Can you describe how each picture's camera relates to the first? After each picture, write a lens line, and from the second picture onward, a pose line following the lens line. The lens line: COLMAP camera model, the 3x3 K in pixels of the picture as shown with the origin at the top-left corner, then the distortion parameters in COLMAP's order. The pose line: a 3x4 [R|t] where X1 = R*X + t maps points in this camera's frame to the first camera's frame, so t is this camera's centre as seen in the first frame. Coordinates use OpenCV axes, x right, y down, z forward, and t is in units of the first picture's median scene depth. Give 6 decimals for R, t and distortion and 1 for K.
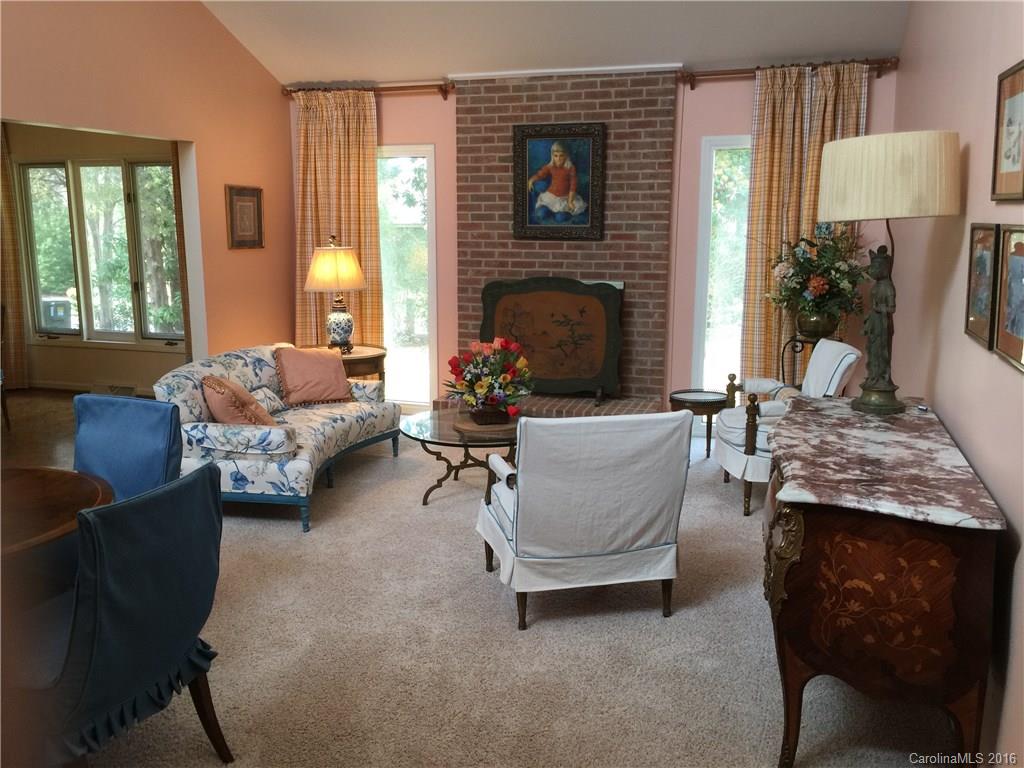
lens RADIAL K [[875.2, 0, 512.0], [0, 875.2, 384.0], [0, 0, 1]] dist [0.081652, -0.114114]
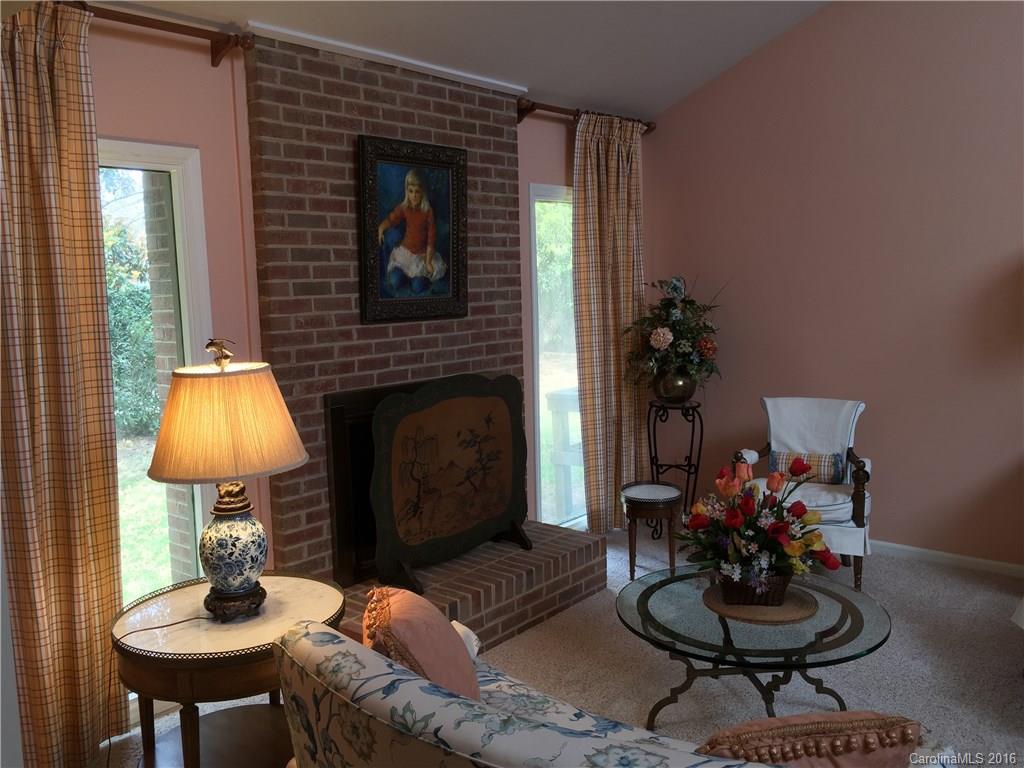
lens RADIAL K [[875.2, 0, 512.0], [0, 875.2, 384.0], [0, 0, 1]] dist [0.081652, -0.114114]
pose [[0.380547, -0.122261, 0.916644, -0.521777], [0.203291, 0.978035, 0.046052, -0.134911], [-0.902140, 0.168821, 0.397043, 0.695184]]
